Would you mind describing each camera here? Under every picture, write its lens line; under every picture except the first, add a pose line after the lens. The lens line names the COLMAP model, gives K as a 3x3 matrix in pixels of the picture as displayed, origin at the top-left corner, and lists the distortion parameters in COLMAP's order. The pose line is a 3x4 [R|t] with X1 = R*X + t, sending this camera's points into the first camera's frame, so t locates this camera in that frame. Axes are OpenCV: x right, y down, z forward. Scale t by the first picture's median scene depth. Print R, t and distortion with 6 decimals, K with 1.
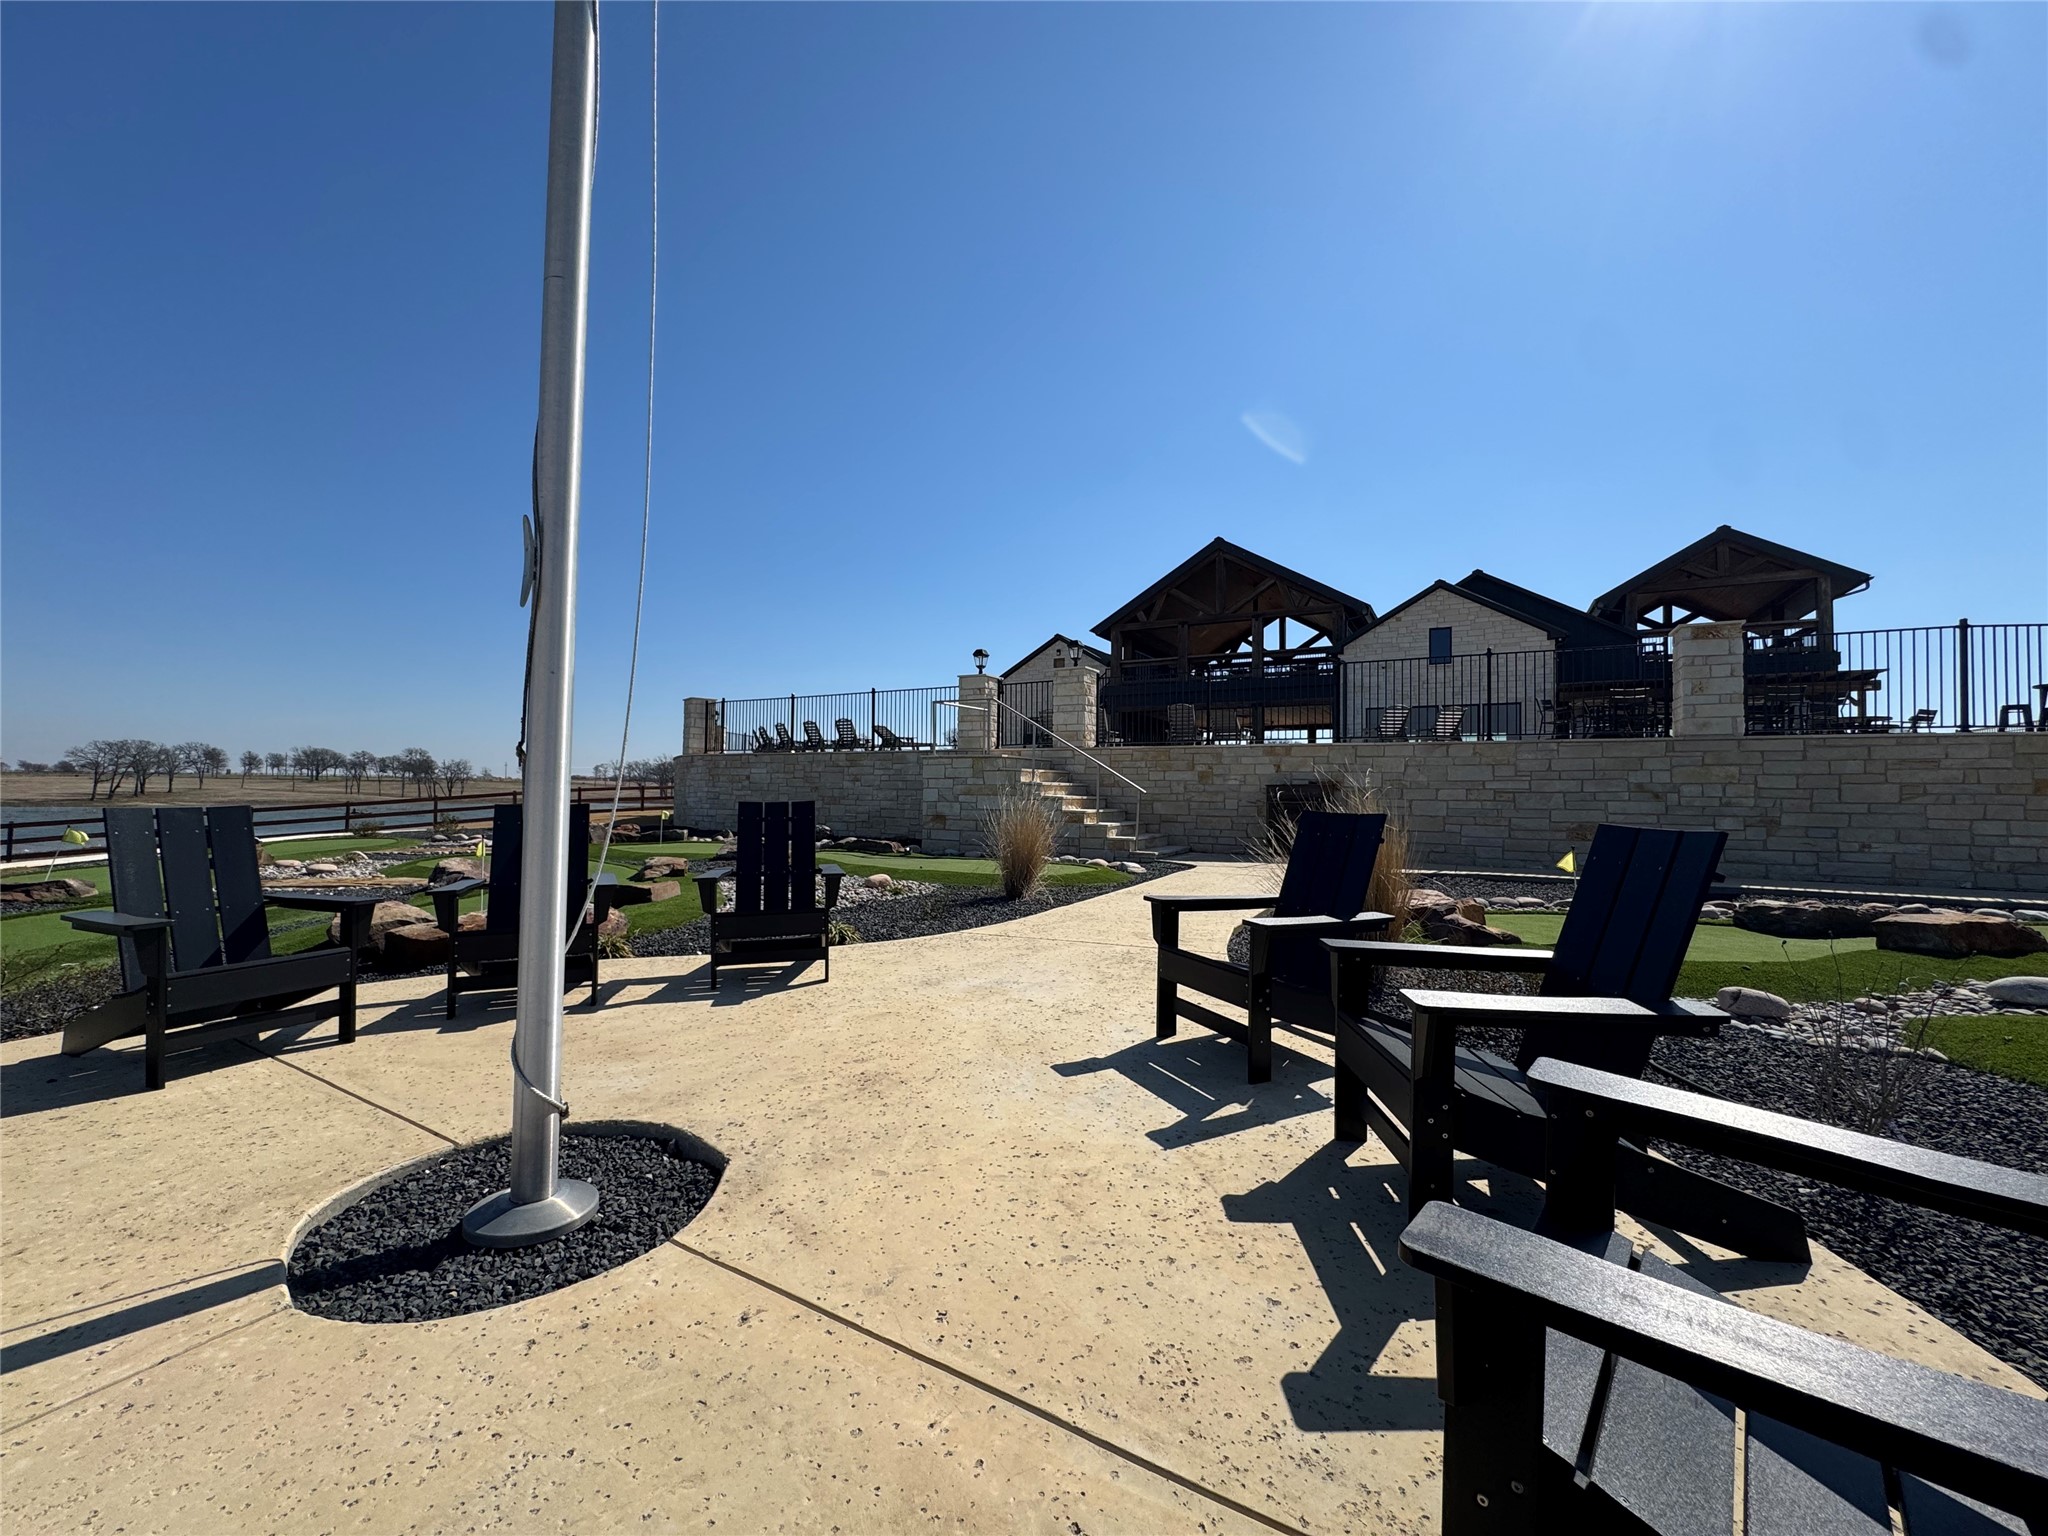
lens RADIAL K [[814.0, 0, 1024.0], [0, 814.0, 768.0], [0, 0, 1]] dist [-0.003236, 0.000171]
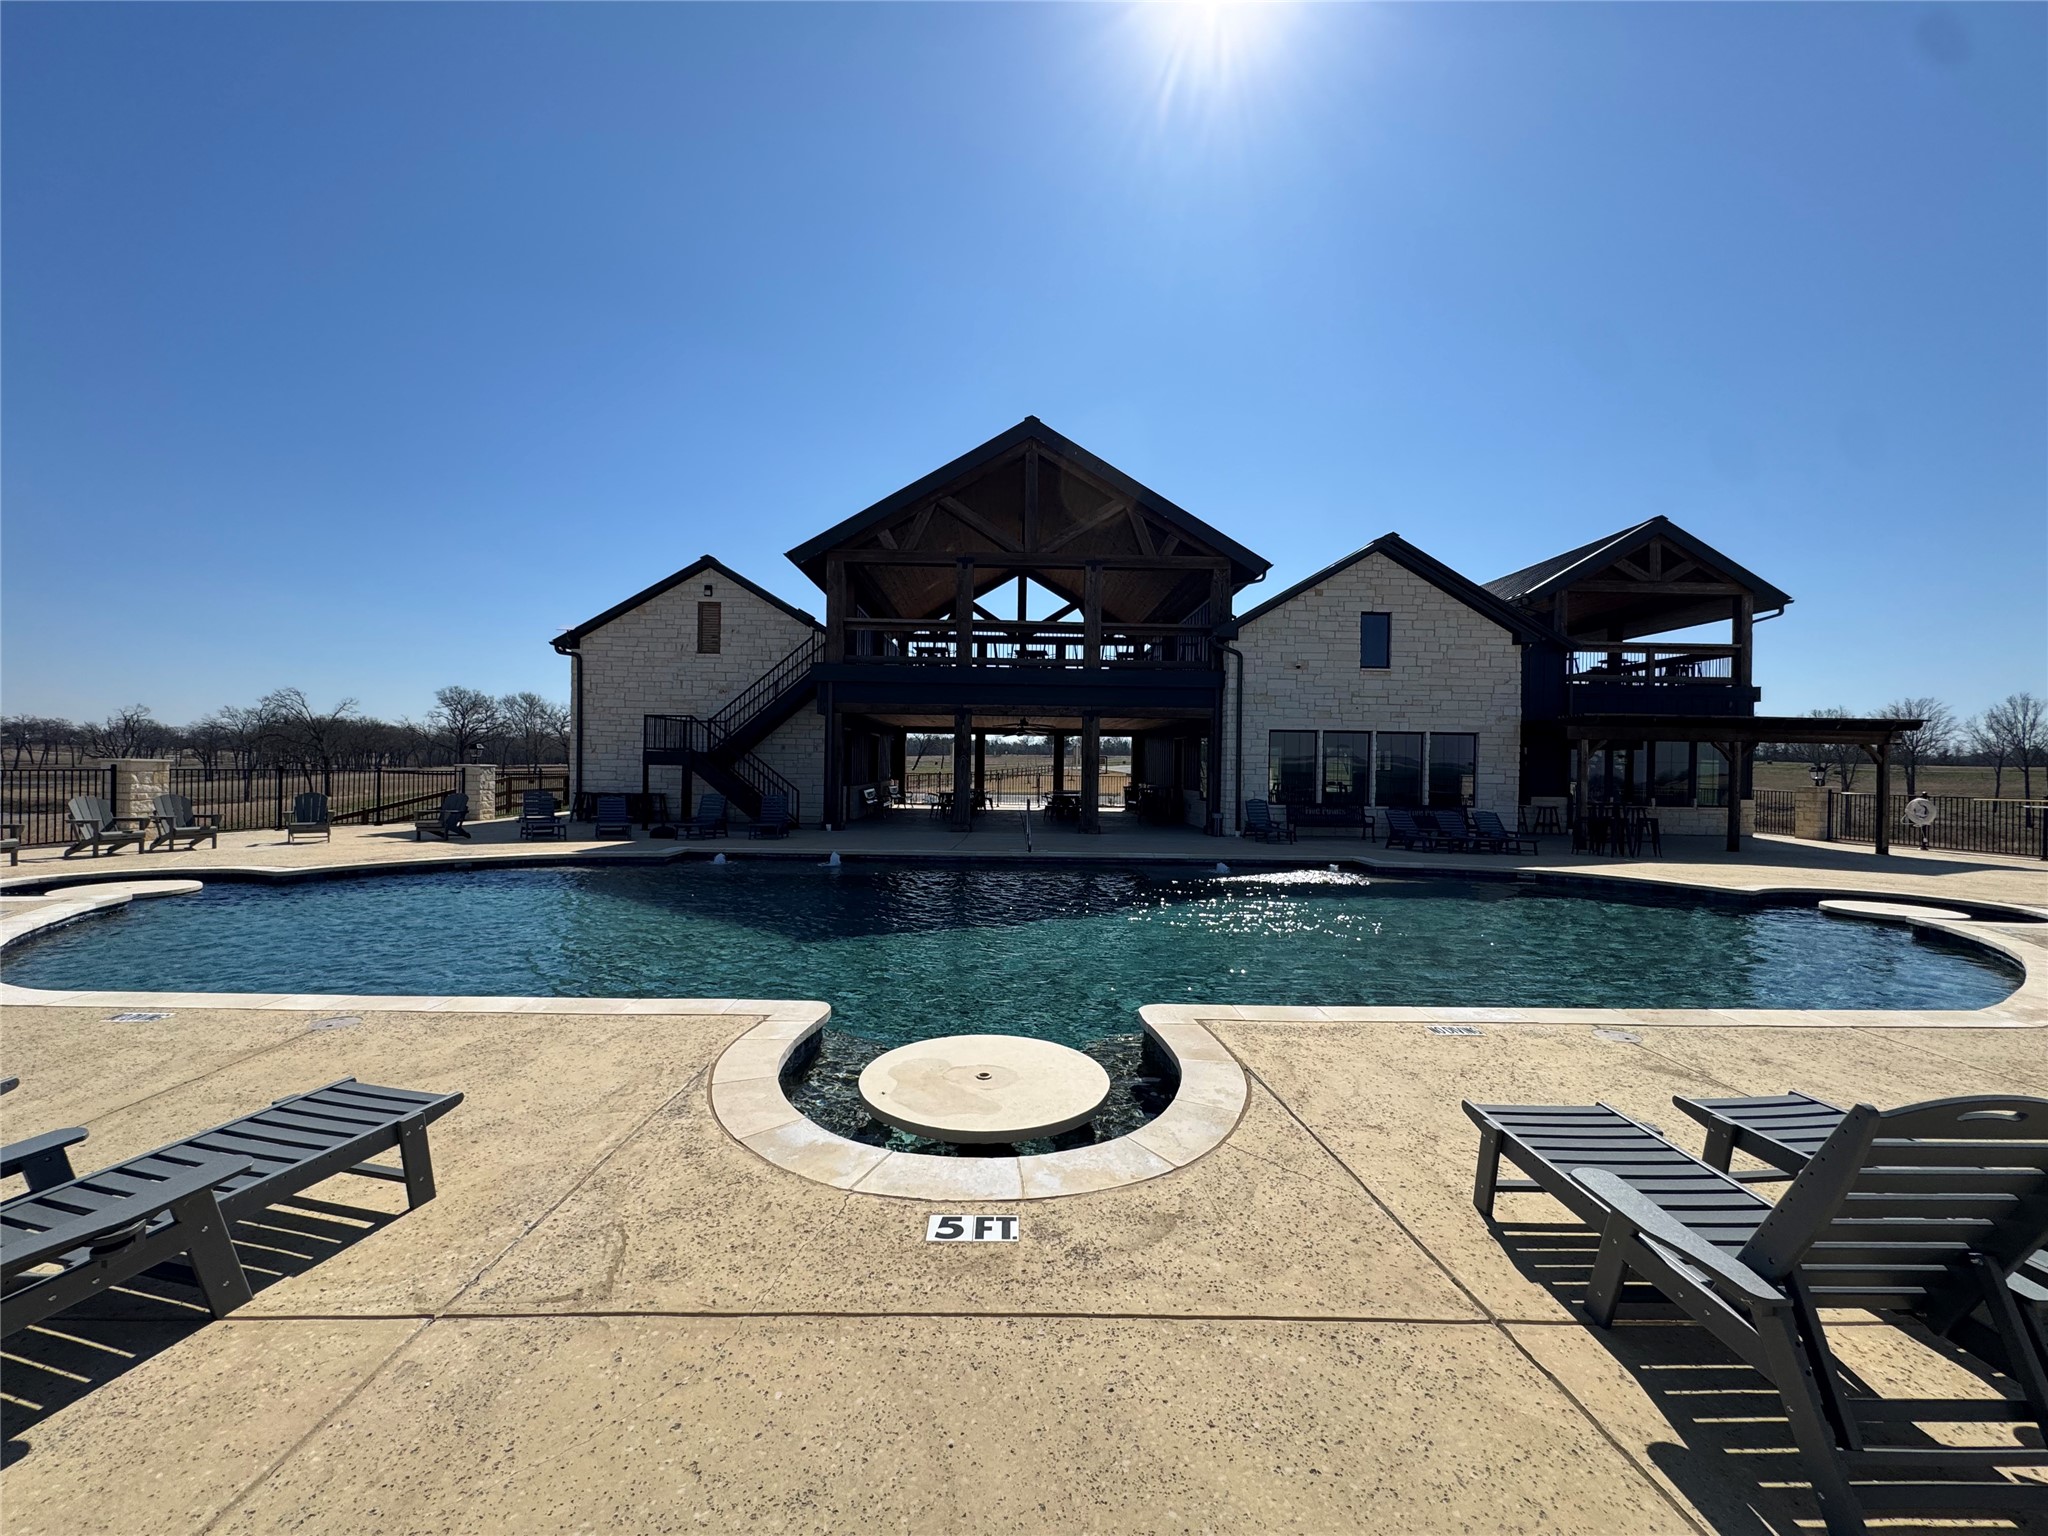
lens RADIAL K [[814.0, 0, 1024.0], [0, 814.0, 768.0], [0, 0, 1]] dist [-0.003236, 0.000171]
pose [[0.879361, 0.006262, 0.476114, -0.035441], [-0.026611, 0.998997, 0.036011, -0.052662], [-0.475411, -0.044336, 0.878646, 0.457365]]
